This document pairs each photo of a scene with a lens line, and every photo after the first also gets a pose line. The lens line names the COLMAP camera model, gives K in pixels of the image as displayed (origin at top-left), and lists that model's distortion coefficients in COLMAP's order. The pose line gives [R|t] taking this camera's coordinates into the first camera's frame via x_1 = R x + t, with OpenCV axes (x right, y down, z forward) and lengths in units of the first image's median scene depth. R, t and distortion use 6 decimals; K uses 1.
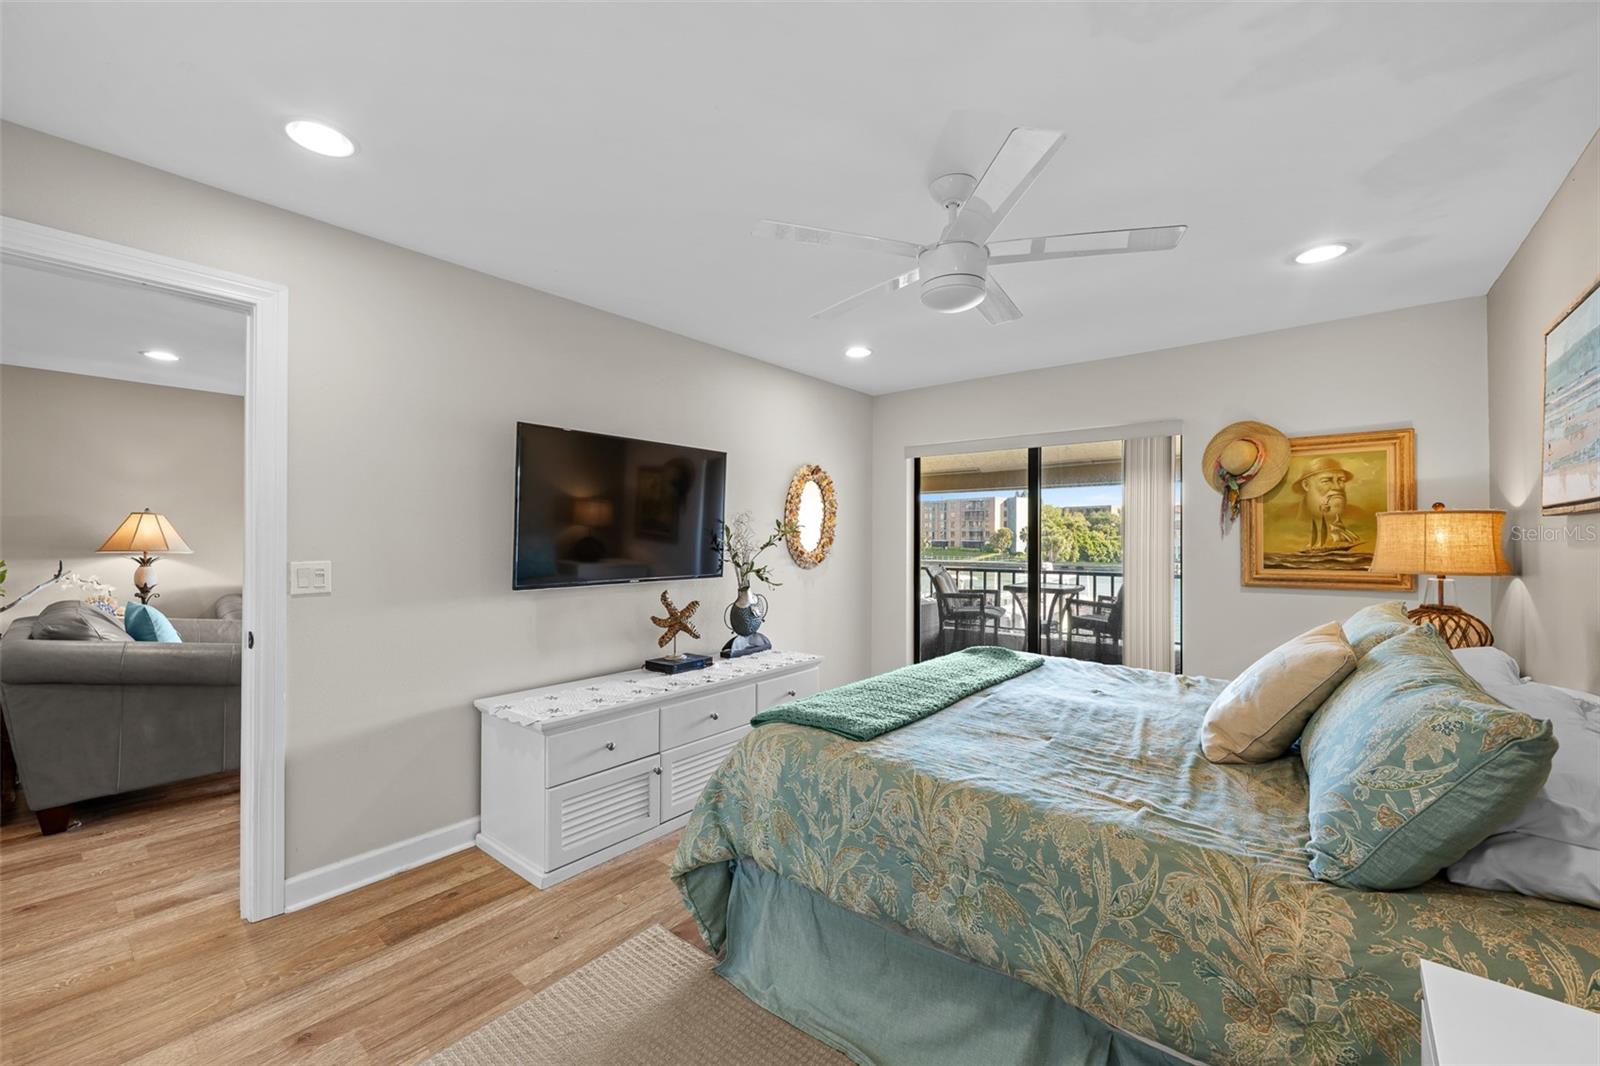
lens RADIAL K [[639.1, 0, 800.0], [0, 639.1, 533.0], [0, 0, 1]] dist [-0.000351, 0.000086]
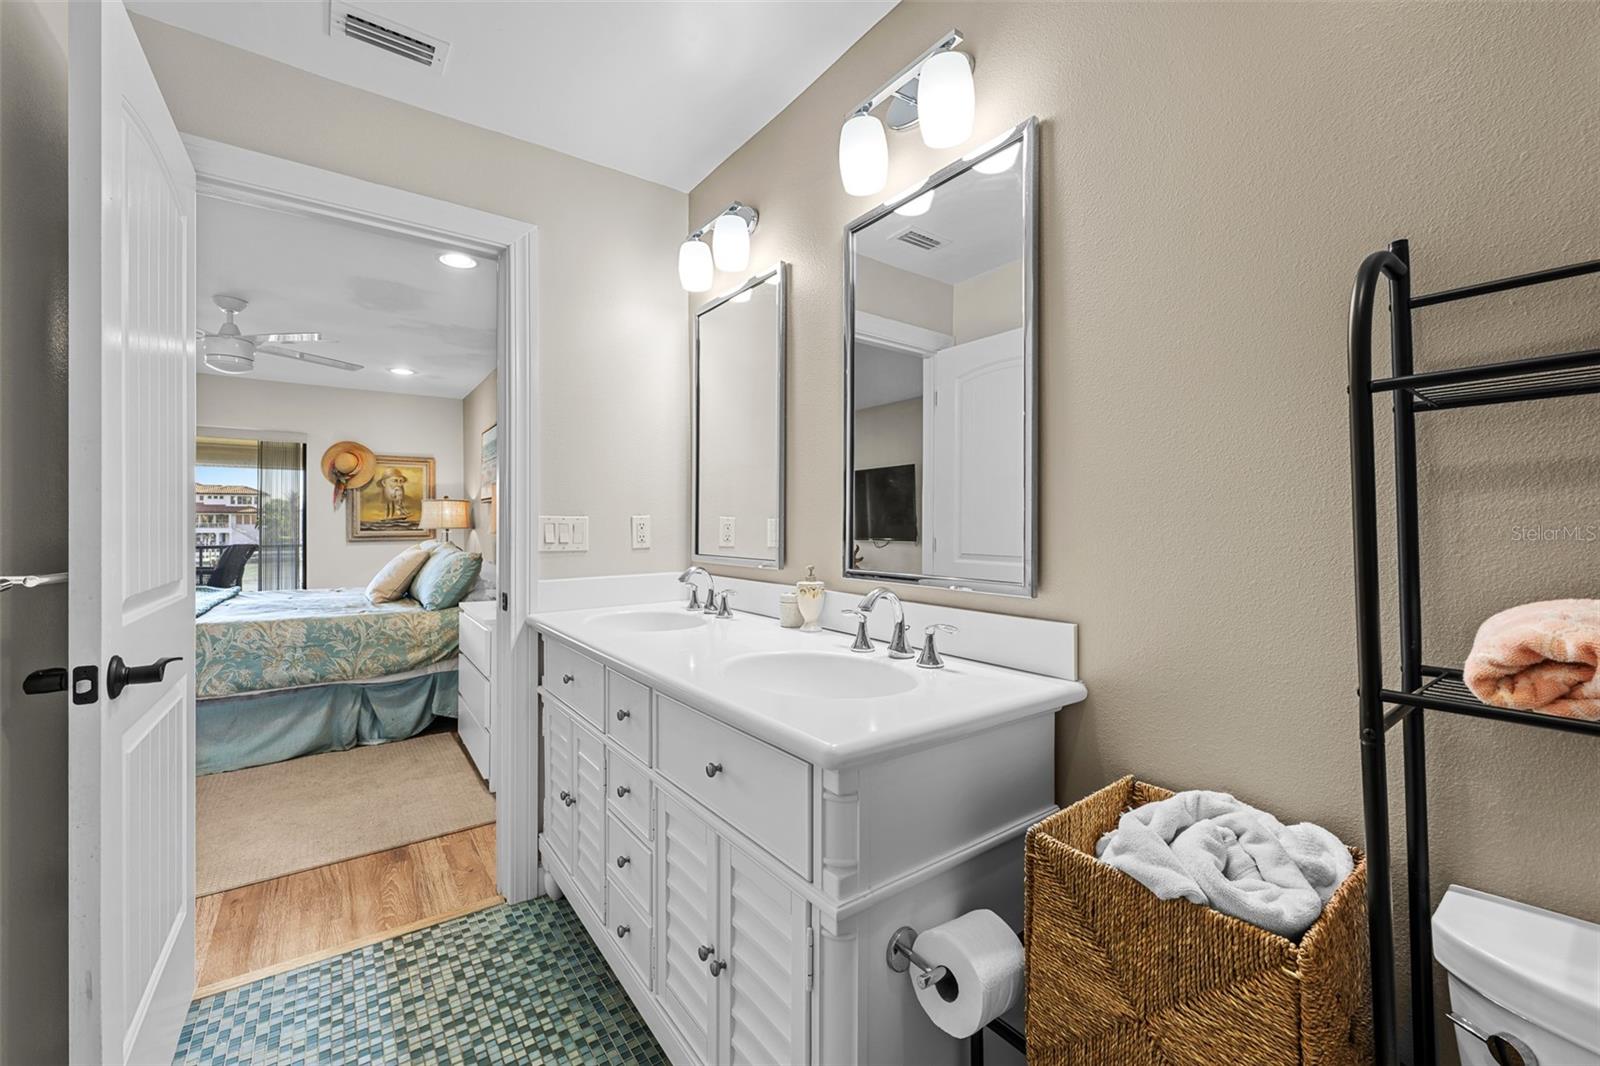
lens RADIAL K [[639.1, 0, 800.0], [0, 639.1, 533.0], [0, 0, 1]] dist [-0.000351, 0.000086]
pose [[0.248792, -0.012292, 0.968479, -0.721775], [-0.009782, 0.999837, 0.015203, 0.029247], [-0.968507, -0.013256, 0.248631, -0.631306]]
